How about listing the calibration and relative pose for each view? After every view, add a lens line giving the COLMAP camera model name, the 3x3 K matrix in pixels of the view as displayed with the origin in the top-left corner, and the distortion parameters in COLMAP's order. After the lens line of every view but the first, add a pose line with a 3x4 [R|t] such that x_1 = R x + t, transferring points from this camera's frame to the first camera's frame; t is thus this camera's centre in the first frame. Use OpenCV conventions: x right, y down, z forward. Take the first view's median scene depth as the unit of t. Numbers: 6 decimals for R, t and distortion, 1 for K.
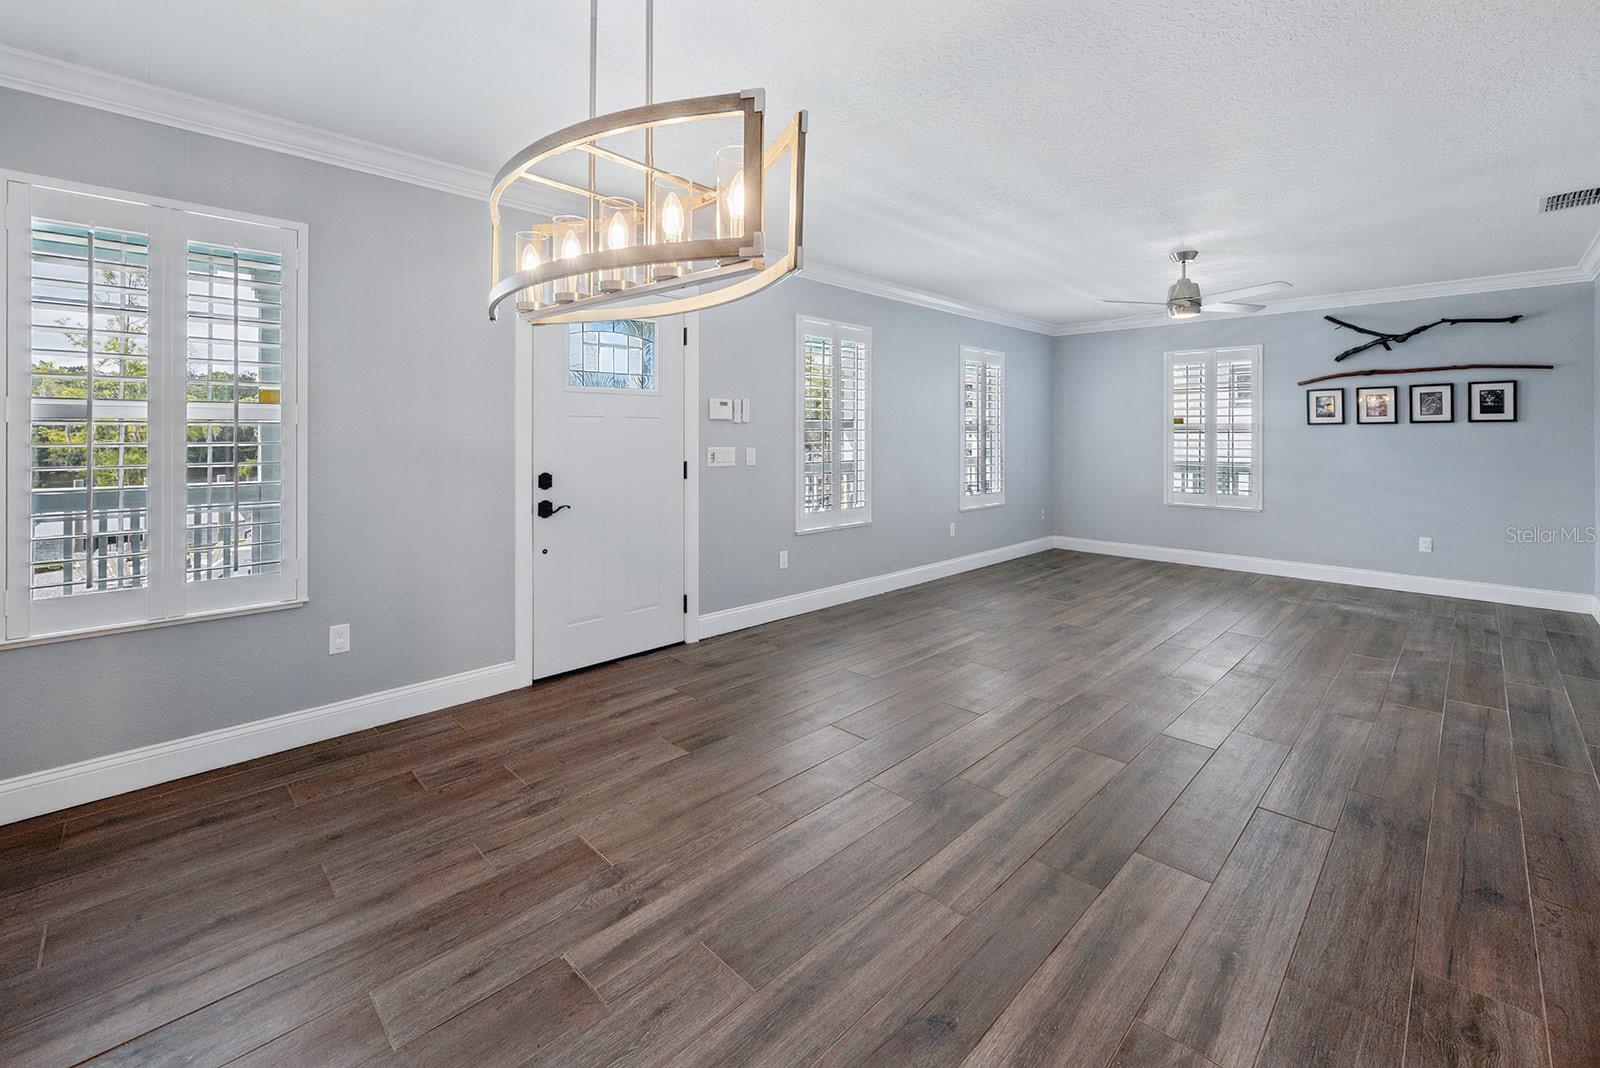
lens RADIAL K [[676.5, 0, 792.6], [0, 676.5, 435.4], [0, 0, 1]] dist [-0.002676, -0.000327]
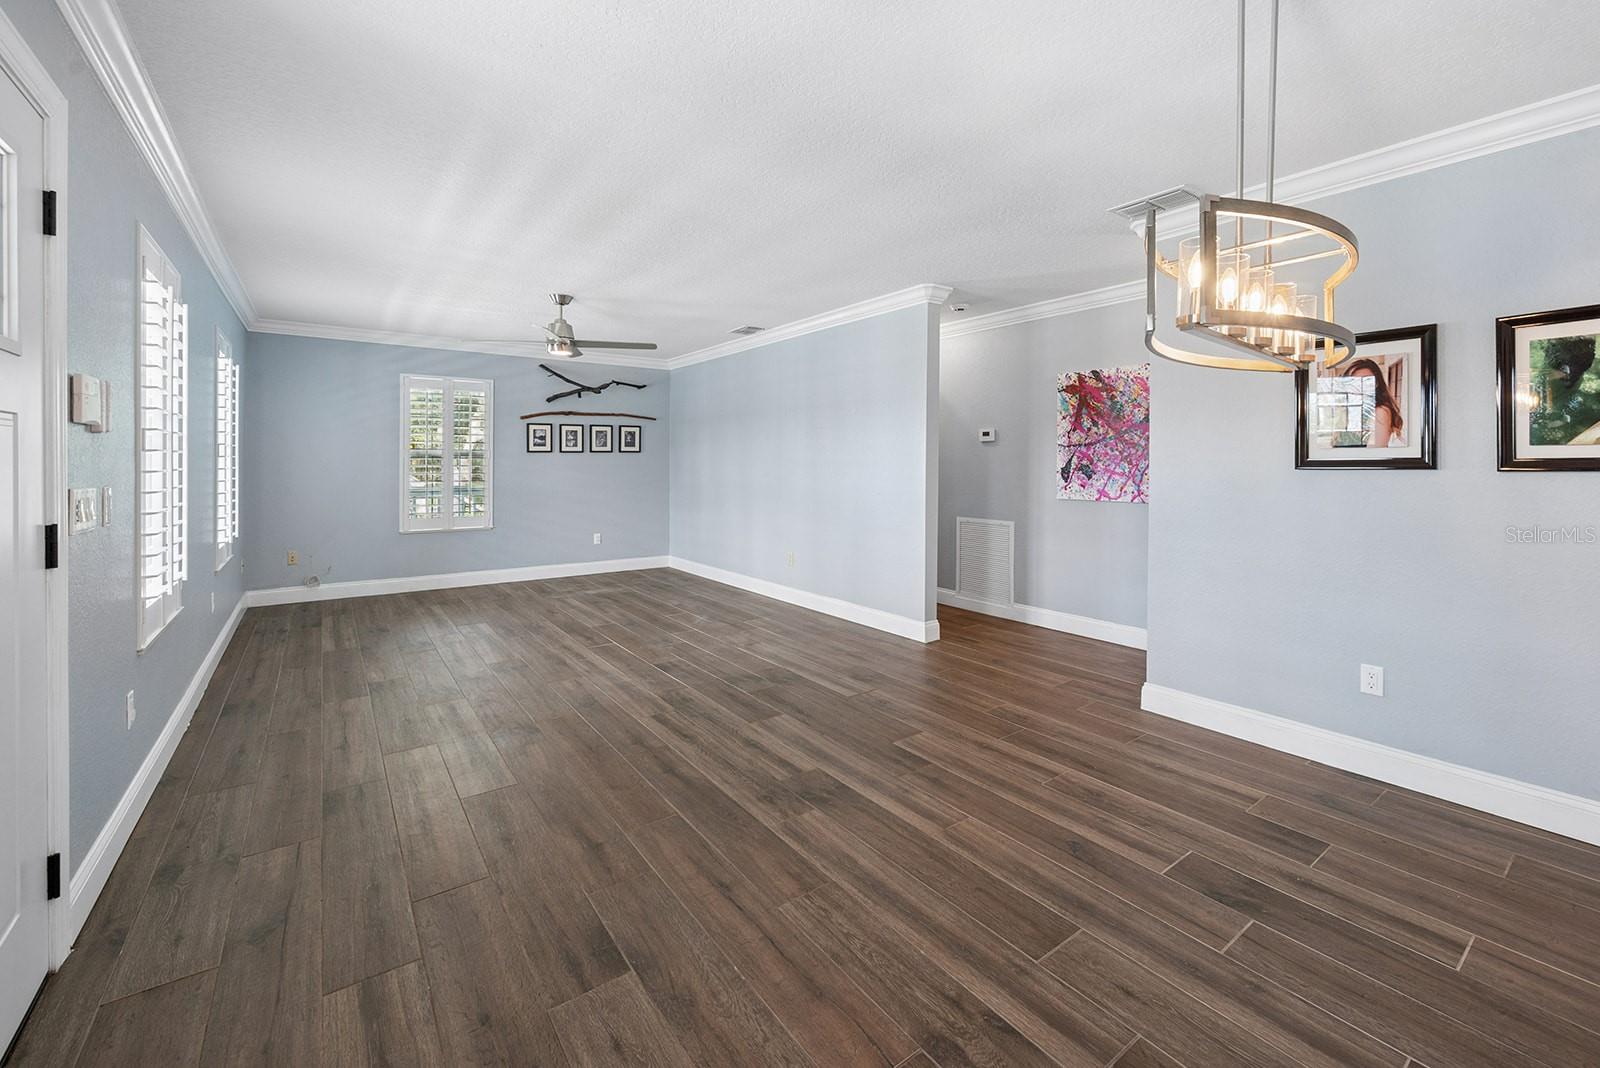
lens RADIAL K [[657.9, 0, 806.0], [0, 657.9, 471.2], [0, 0, 1]] dist [-0.002581, -0.000479]
pose [[0.143955, -0.014772, 0.989474, -0.368098], [-0.001781, 0.999883, 0.015187, -0.000551], [-0.989583, -0.003949, 0.143912, 0.384422]]
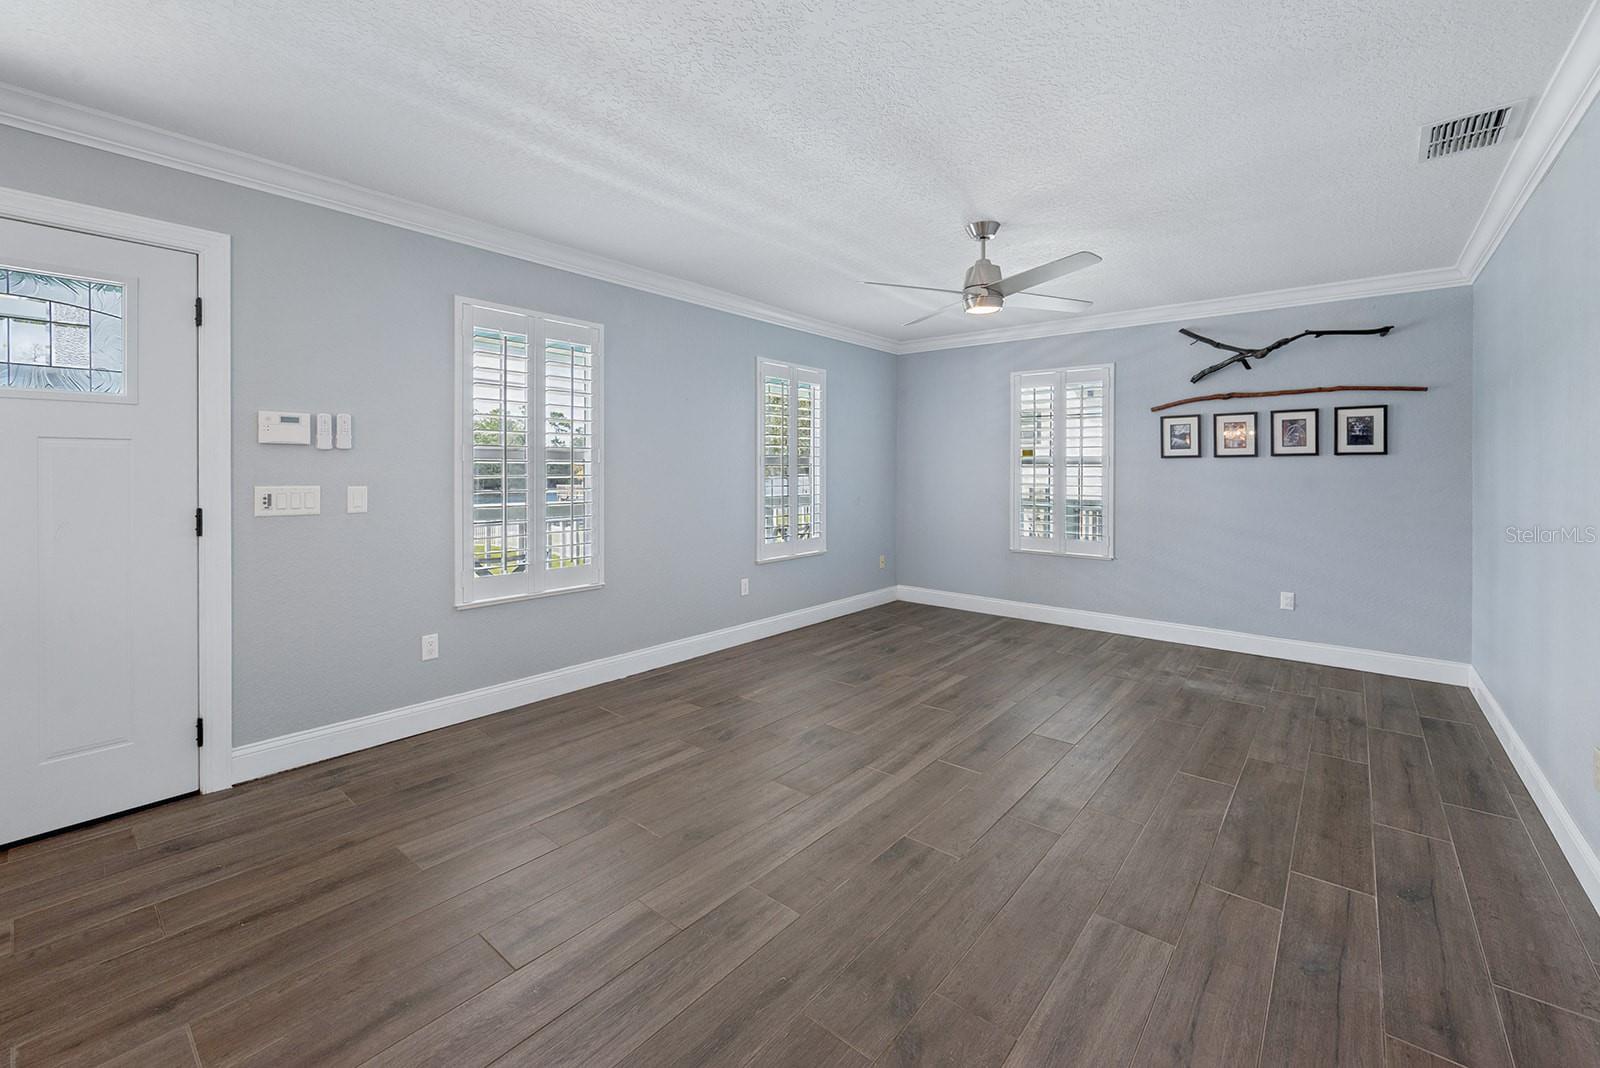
lens RADIAL K [[657.9, 0, 806.0], [0, 657.9, 471.2], [0, 0, 1]] dist [-0.002581, -0.000479]
pose [[0.995008, 0.002424, 0.099768, 0.268766], [-0.002736, 0.999992, 0.002987, -0.000194], [-0.099760, -0.003245, 0.995006, 0.254620]]
